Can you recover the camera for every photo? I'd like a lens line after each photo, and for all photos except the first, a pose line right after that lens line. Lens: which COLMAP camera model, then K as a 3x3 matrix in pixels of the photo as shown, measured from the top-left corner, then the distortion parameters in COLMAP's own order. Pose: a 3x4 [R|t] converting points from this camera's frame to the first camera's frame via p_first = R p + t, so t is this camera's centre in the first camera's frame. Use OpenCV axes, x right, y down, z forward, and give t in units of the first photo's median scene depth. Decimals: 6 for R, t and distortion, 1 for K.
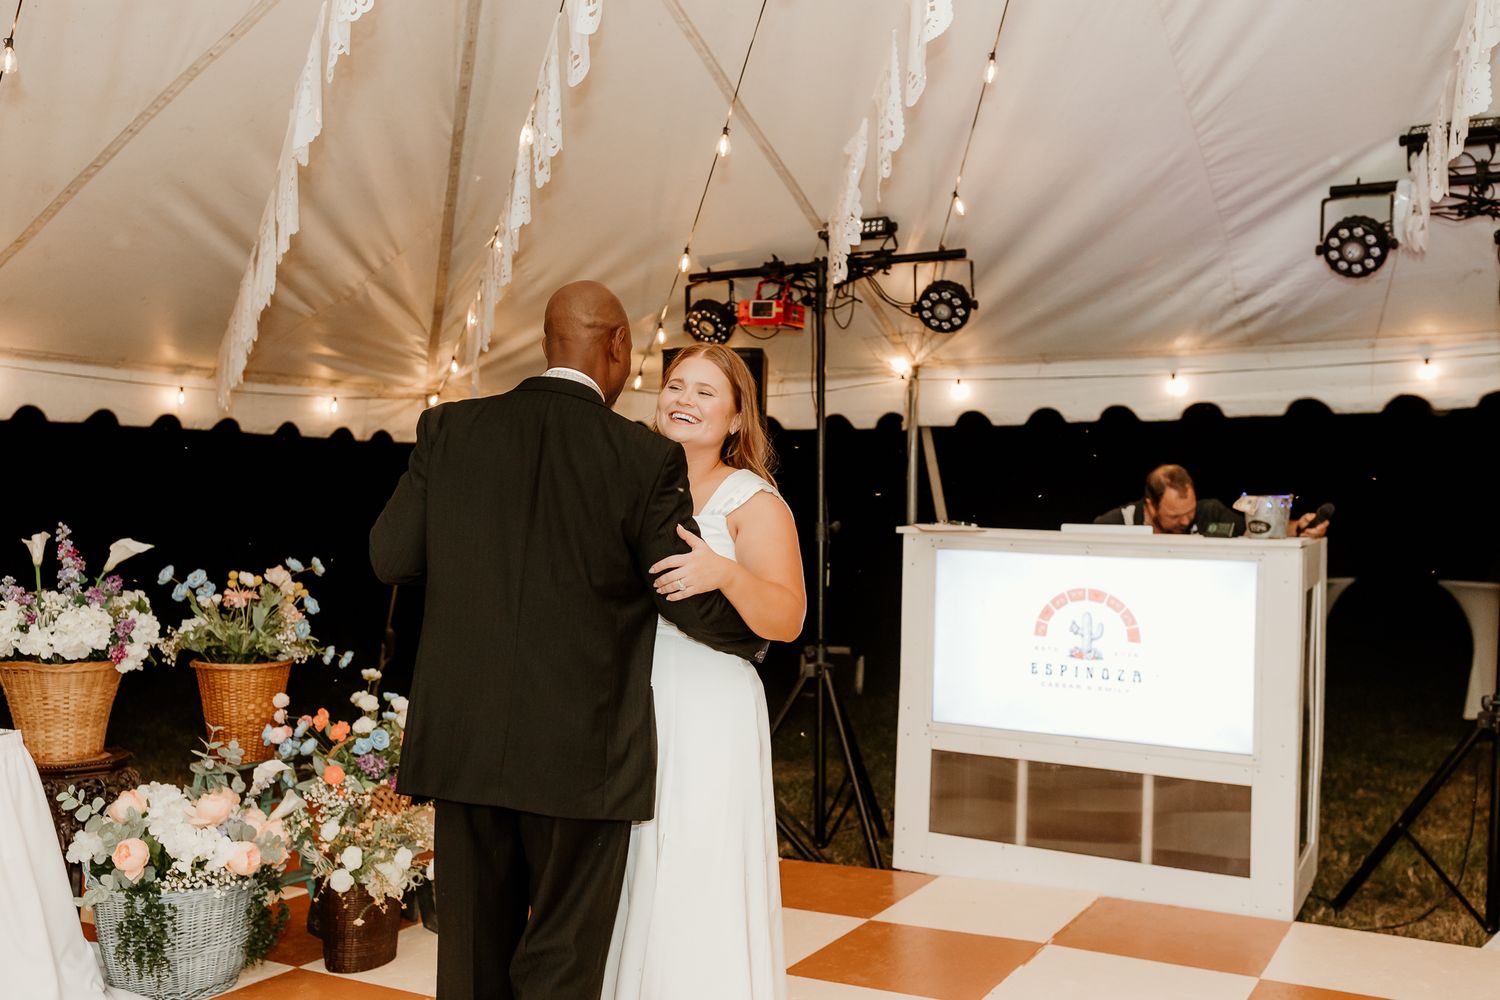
lens RADIAL K [[1452.2, 0, 753.0], [0, 1452.2, 514.3], [0, 0, 1]] dist [0.007574, -0.005445]
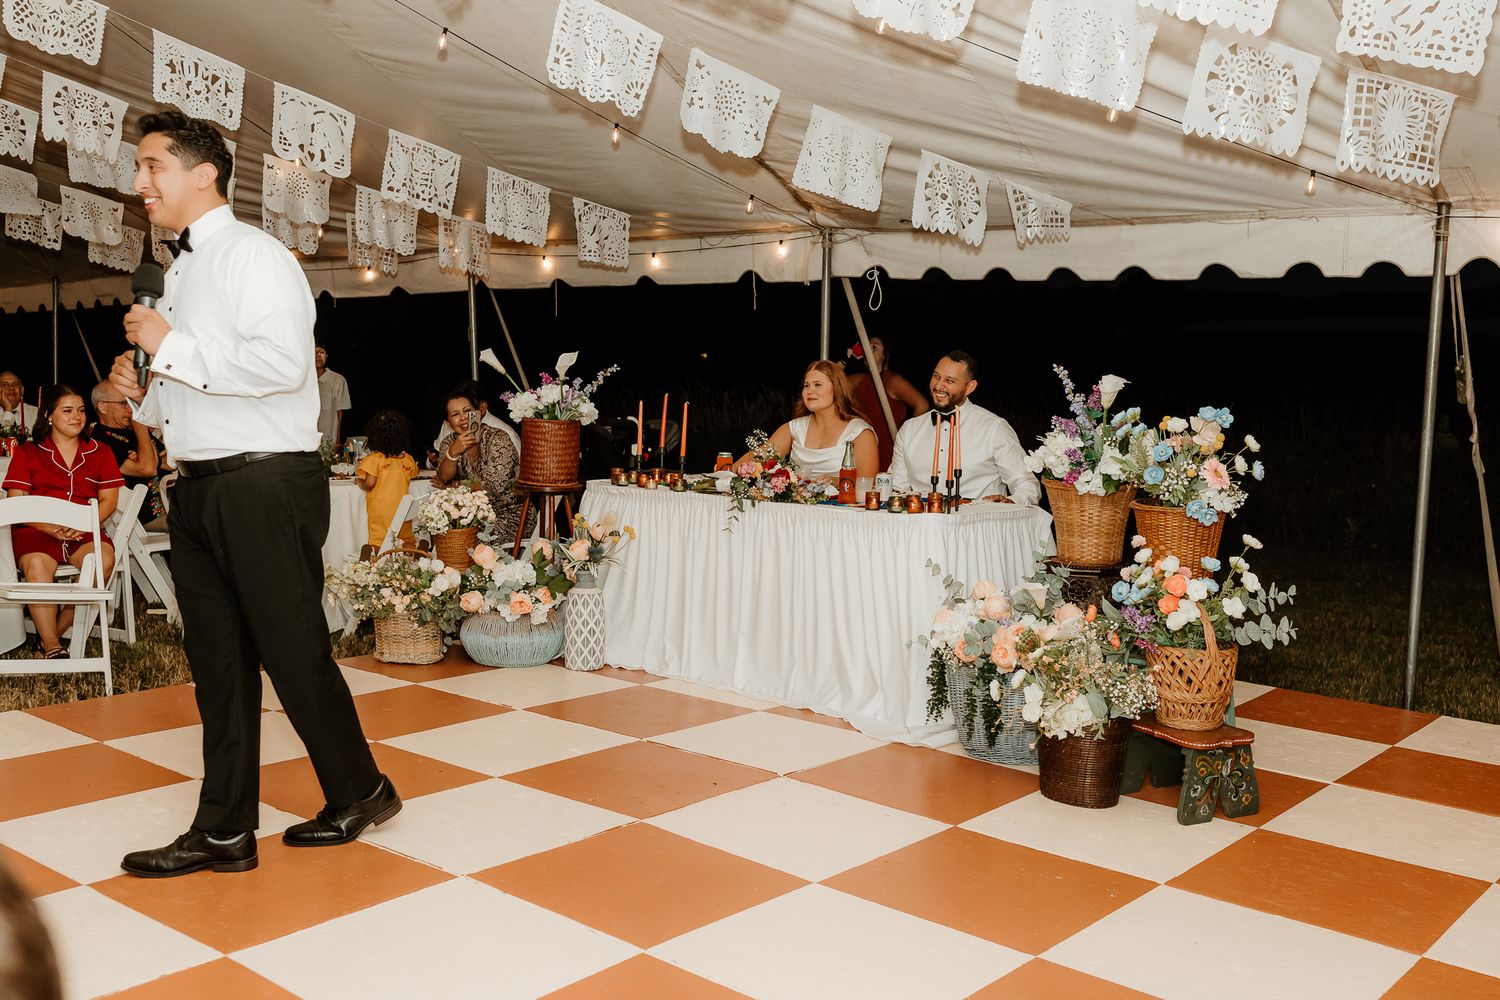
lens RADIAL K [[1452.2, 0, 753.0], [0, 1452.2, 514.3], [0, 0, 1]] dist [0.007574, -0.005445]
pose [[-0.204827, 0.102463, -0.973420, 0.653198], [-0.034603, 0.993126, 0.111819, 0.001702], [0.978186, 0.056587, -0.199874, 0.840555]]
